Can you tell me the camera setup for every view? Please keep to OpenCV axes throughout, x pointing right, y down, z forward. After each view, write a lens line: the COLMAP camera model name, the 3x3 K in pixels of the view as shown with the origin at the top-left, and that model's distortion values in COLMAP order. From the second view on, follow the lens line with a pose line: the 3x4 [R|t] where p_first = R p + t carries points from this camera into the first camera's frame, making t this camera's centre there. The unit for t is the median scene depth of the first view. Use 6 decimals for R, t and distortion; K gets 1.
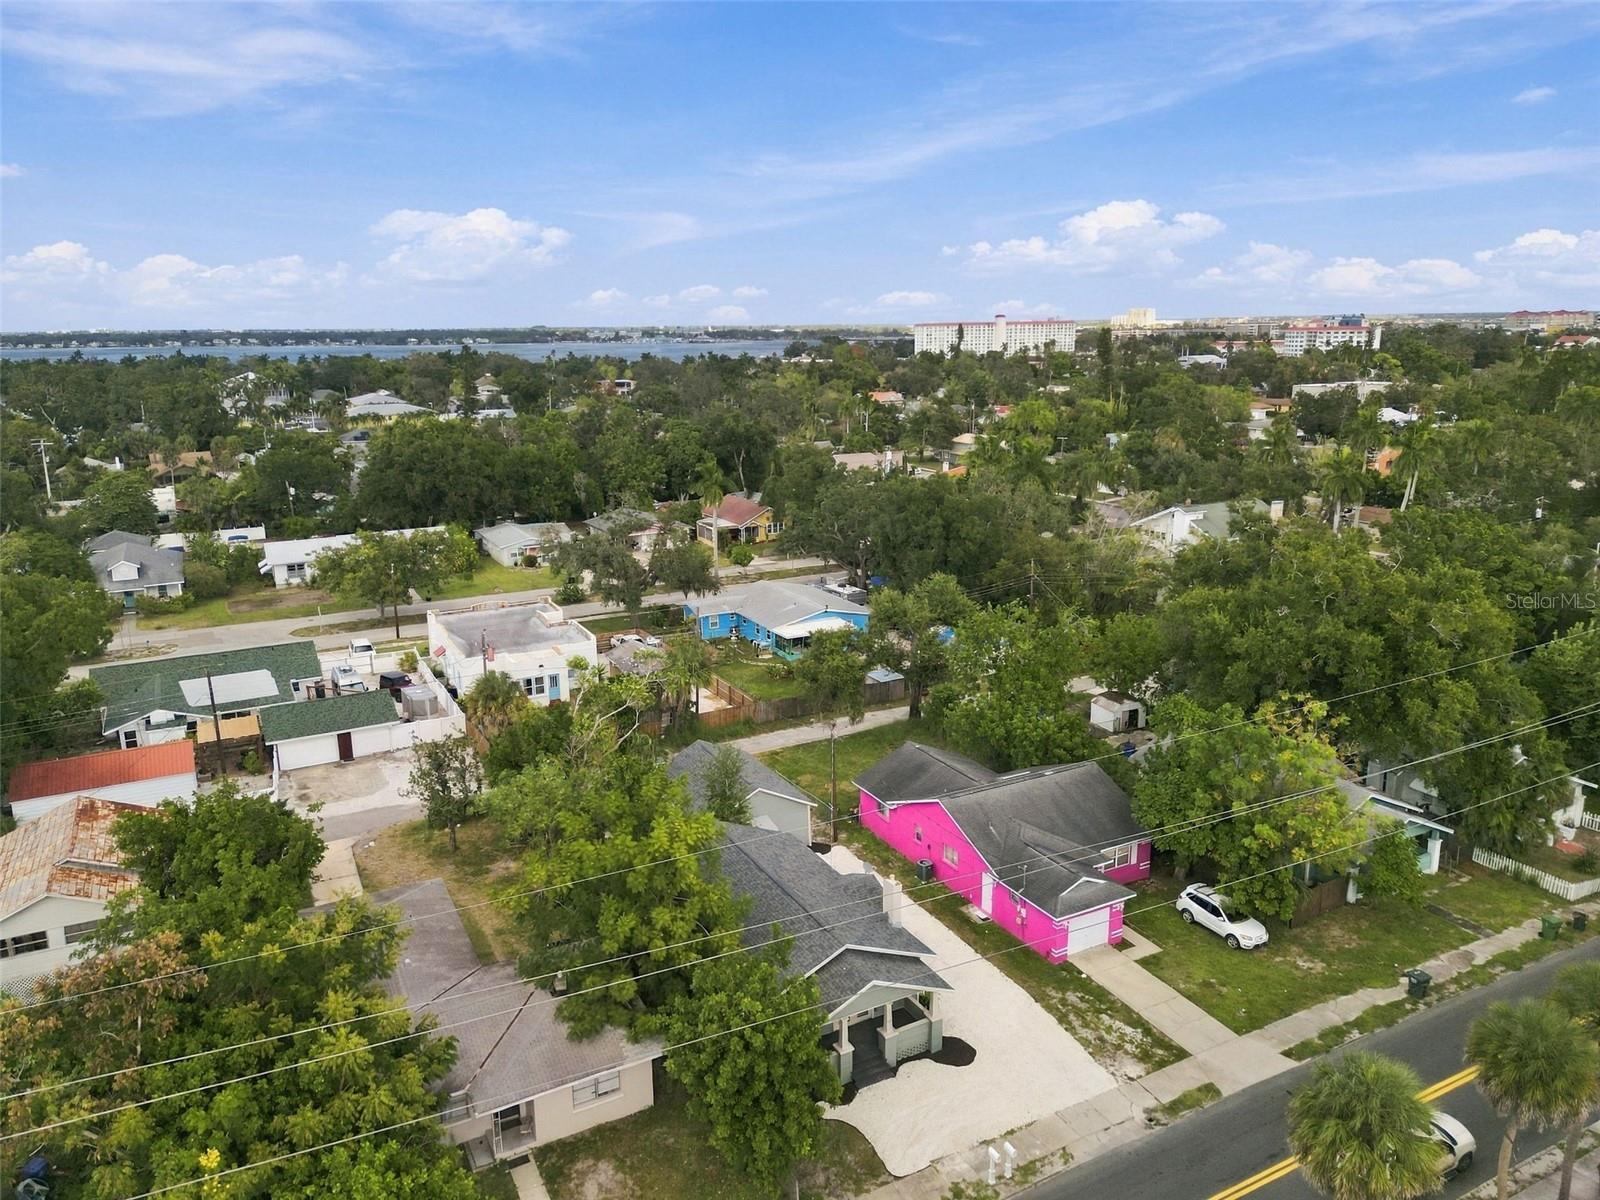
lens RADIAL K [[1113.9, 0, 804.2], [0, 1113.9, 599.9], [0, 0, 1]] dist [0.080693, -0.079432]
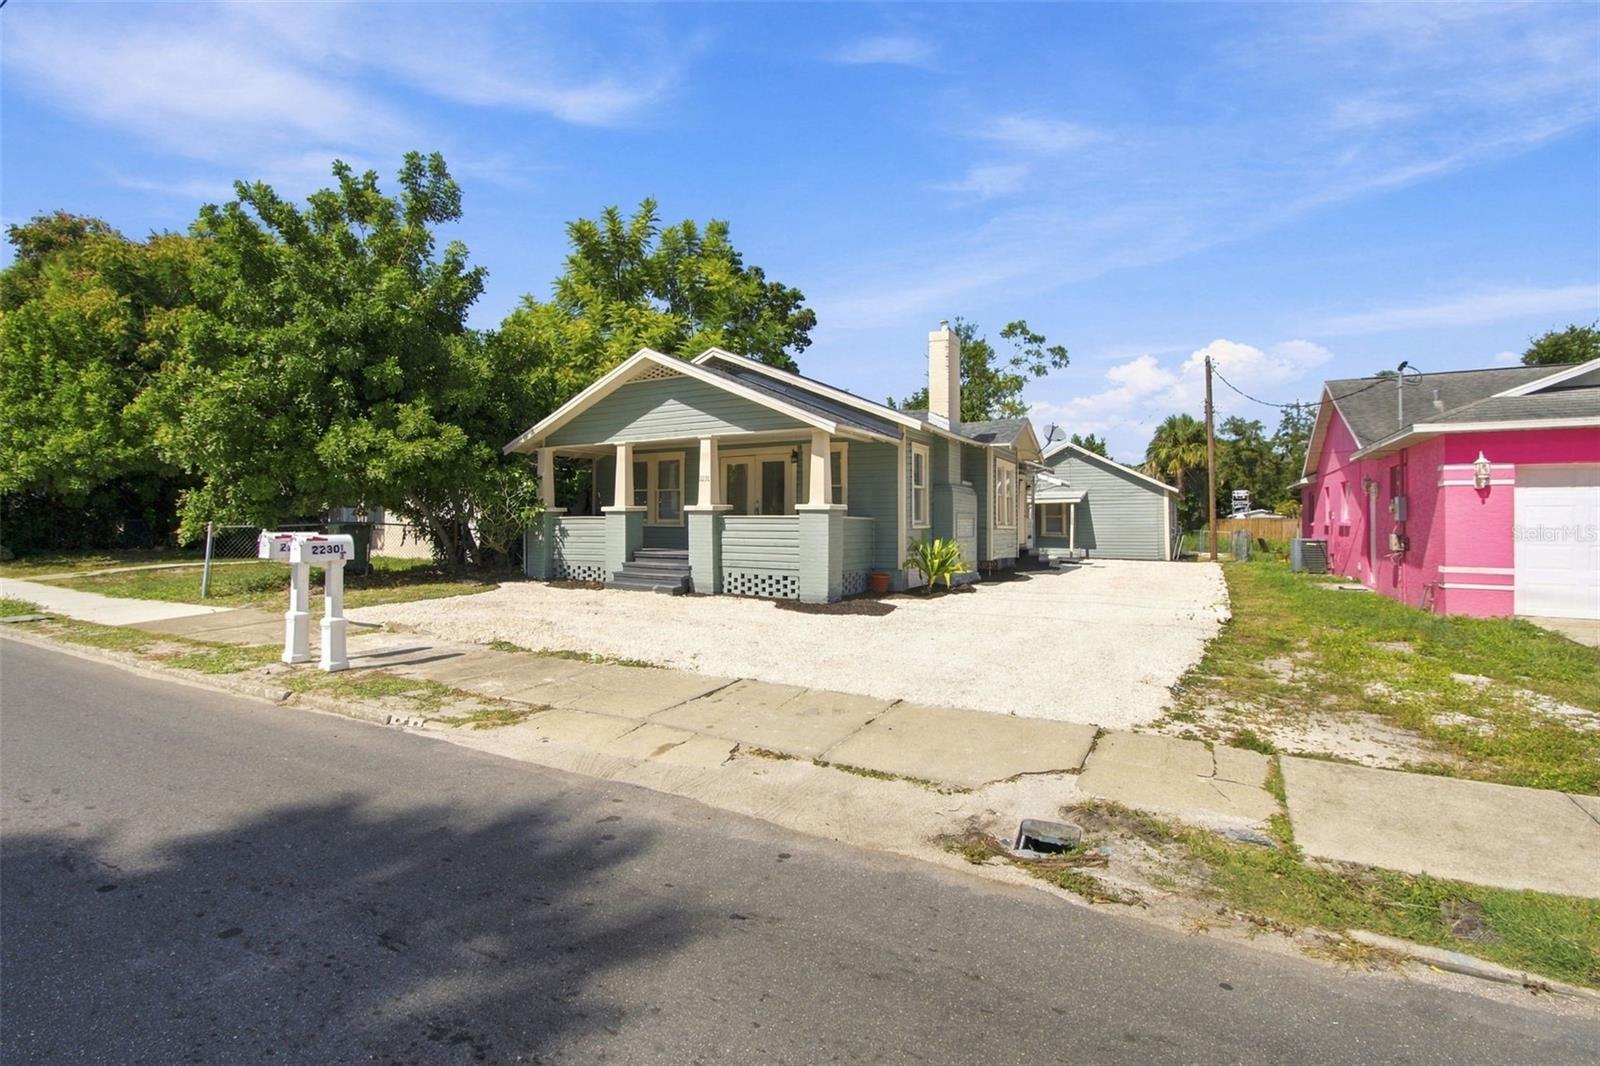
lens RADIAL K [[743.1, 0, 787.2], [0, 743.1, 515.5], [0, 0, 1]] dist [-0.071954, 0.052003]
pose [[0.522636, 0.000167, -0.852556, 0.286952], [-0.213656, 0.968115, -0.130786, 0.348978], [0.825350, 0.250507, 0.506007, 0.732497]]
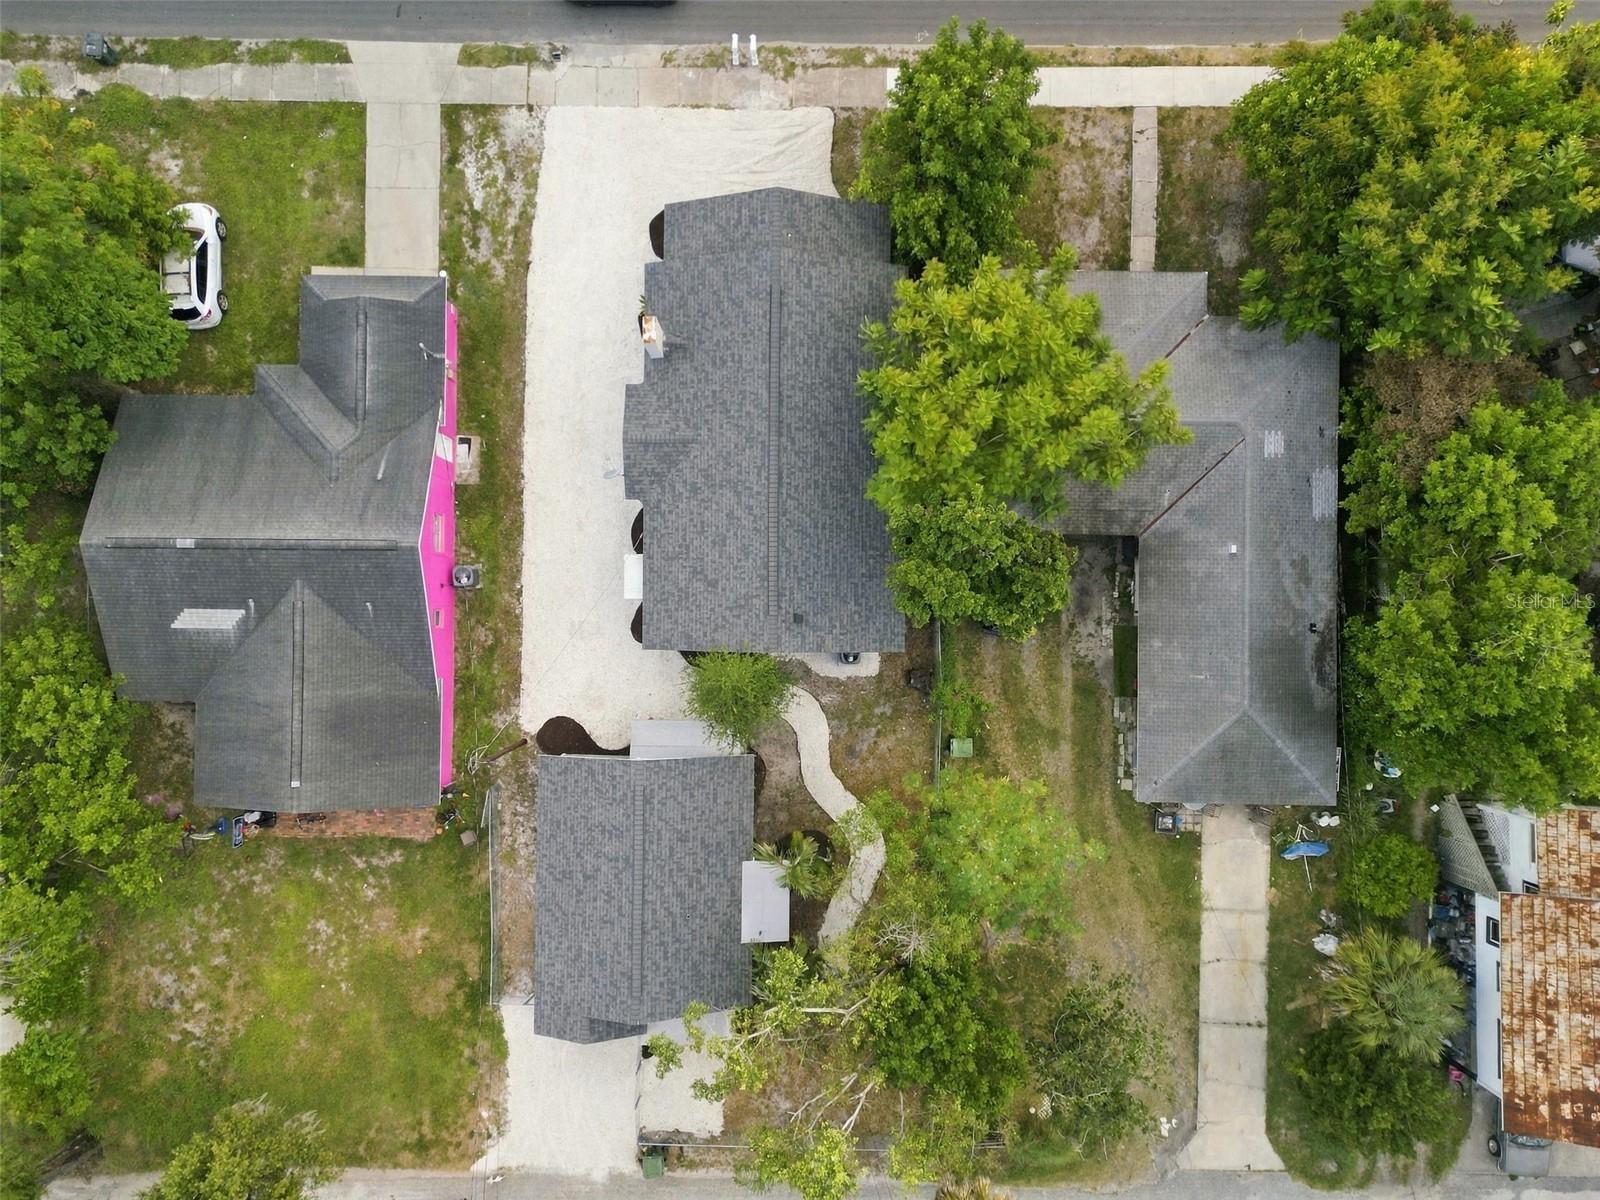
lens RADIAL K [[1113.9, 0, 804.2], [0, 1113.9, 599.9], [0, 0, 1]] dist [0.080693, -0.079432]
pose [[-0.875545, -0.482790, 0.018268, -0.099502], [0.121180, -0.182845, 0.975645, -0.440423], [-0.467692, 0.856435, 0.218594, 0.862840]]
